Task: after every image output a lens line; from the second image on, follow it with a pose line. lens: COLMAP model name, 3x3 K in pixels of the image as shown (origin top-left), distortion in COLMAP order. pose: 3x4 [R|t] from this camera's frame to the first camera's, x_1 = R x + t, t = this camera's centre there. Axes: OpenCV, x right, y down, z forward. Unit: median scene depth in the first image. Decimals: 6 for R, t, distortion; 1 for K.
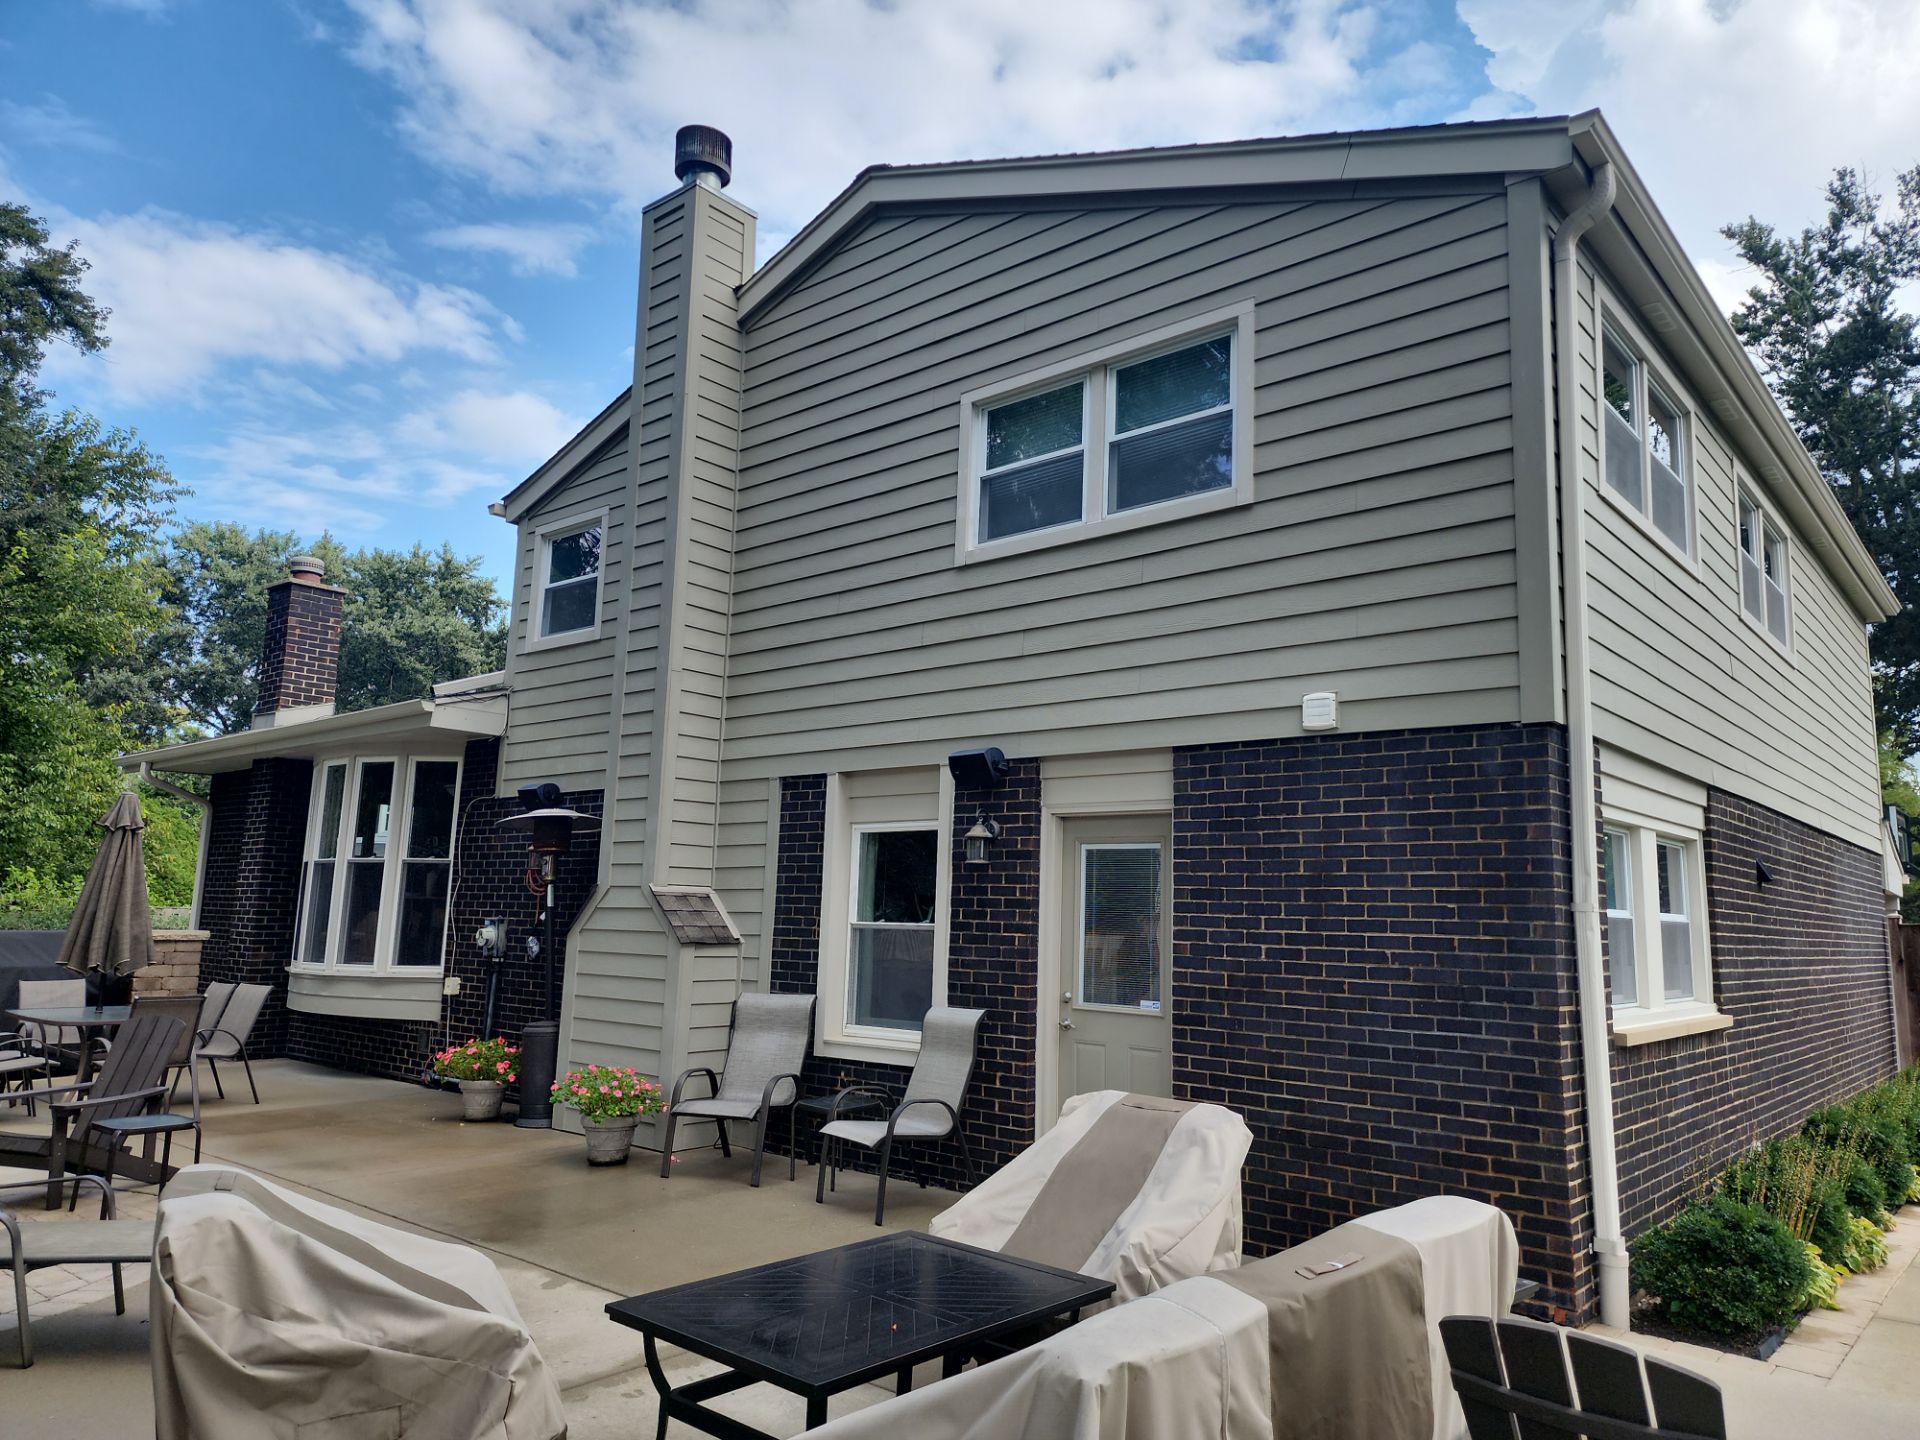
lens RADIAL K [[1303.2, 0, 980.5], [0, 1303.2, 728.3], [0, 0, 1]] dist [0.076336, -0.064073]
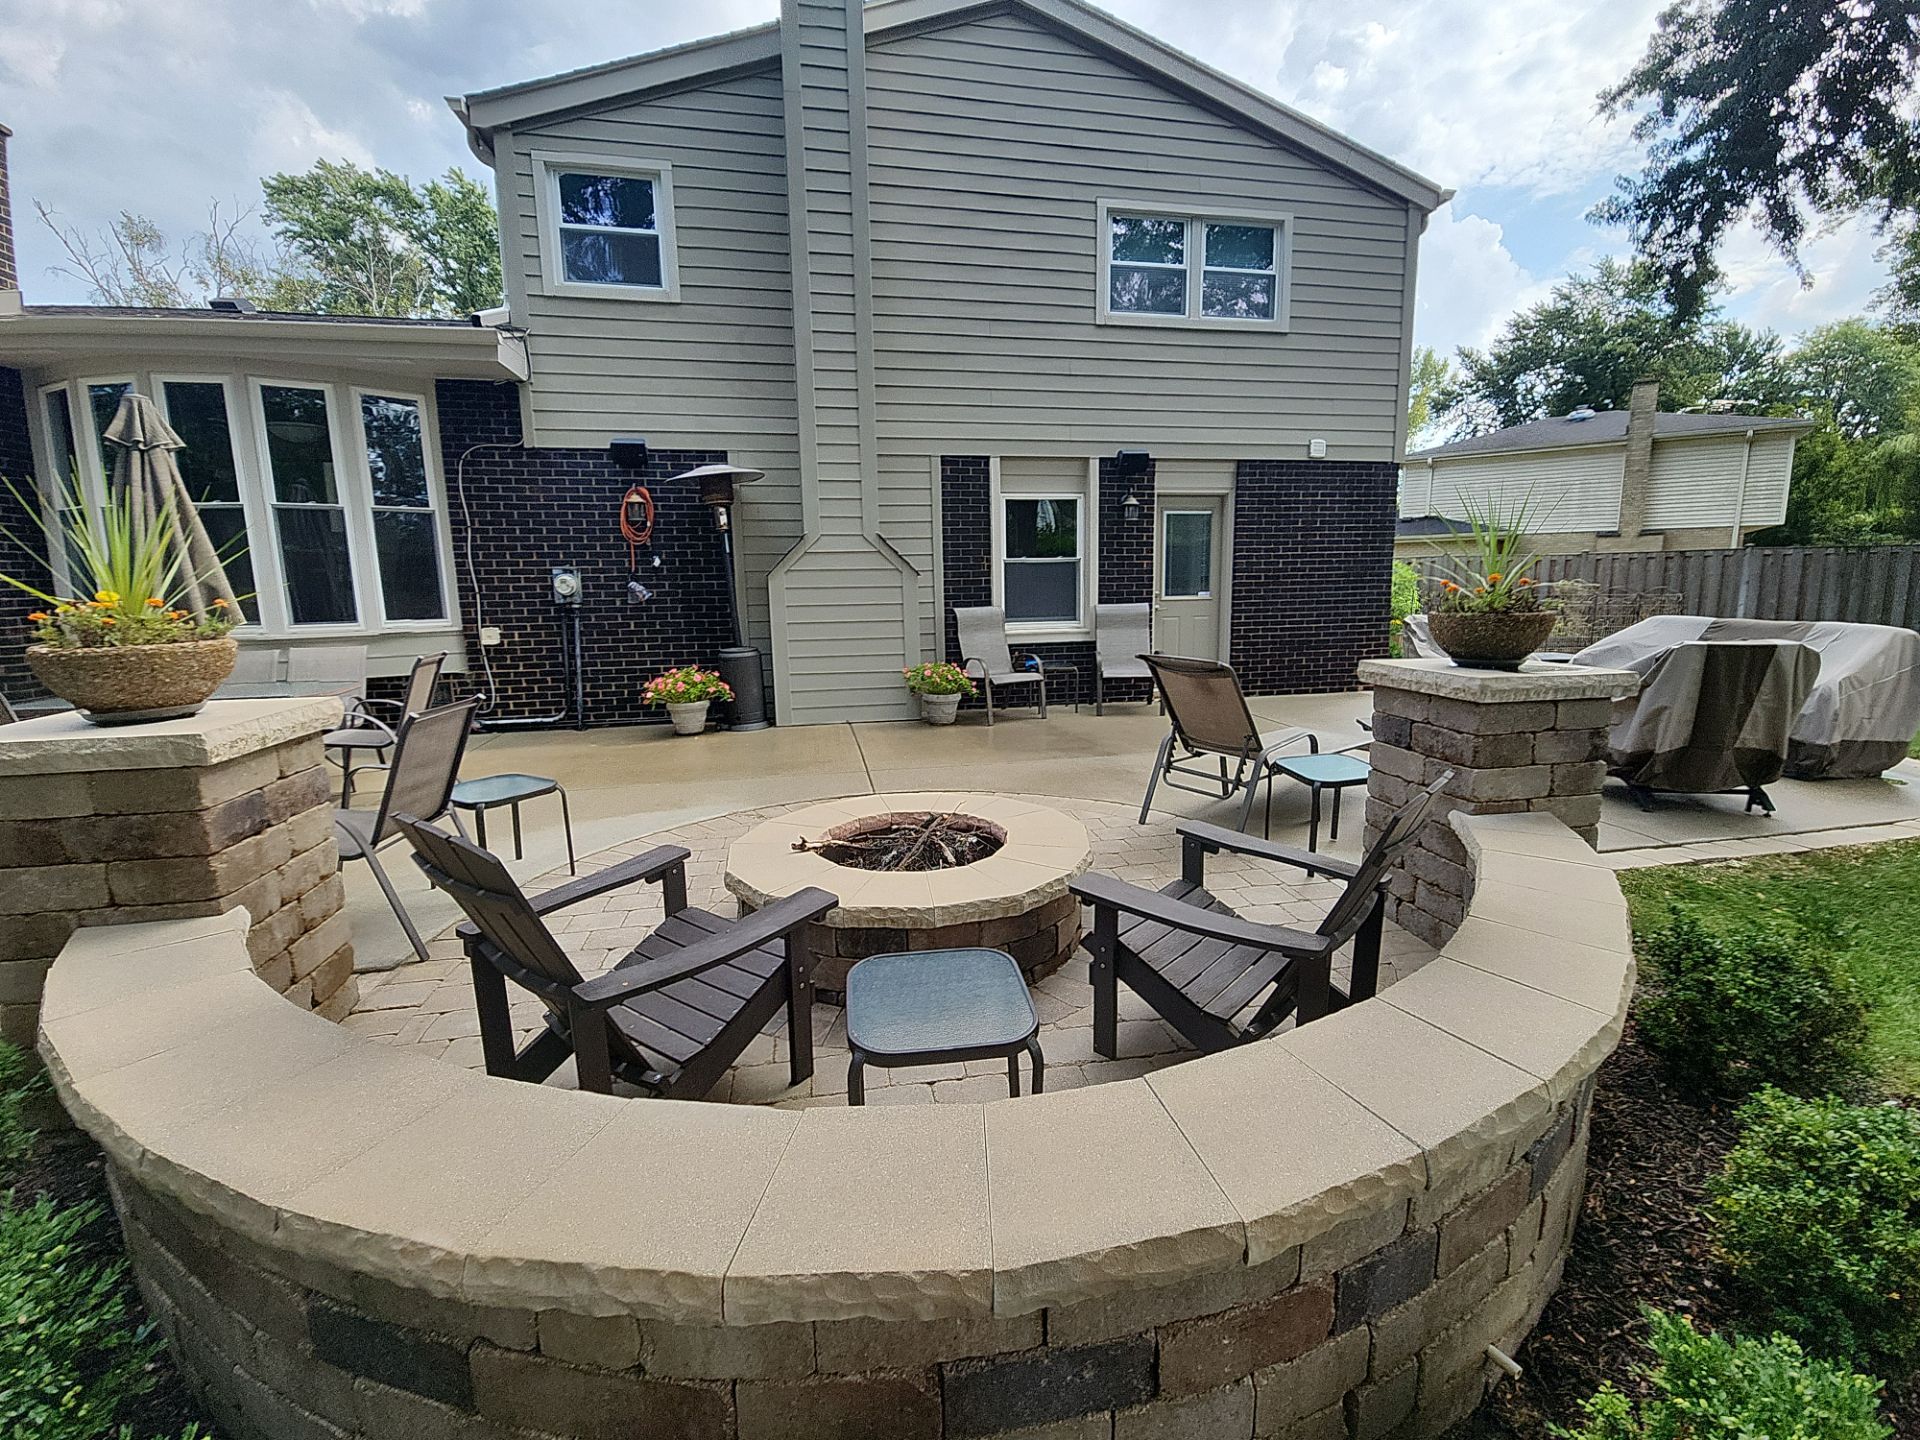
lens RADIAL K [[822.5, 0, 960.0], [0, 822.5, 720.0], [0, 0, 1]] dist [0.005751, -0.000357]
pose [[0.608555, -0.164033, 0.776372, -0.975440], [-0.082179, 0.960112, 0.267268, 0.080999], [-0.789245, -0.226449, 0.570801, 0.472709]]
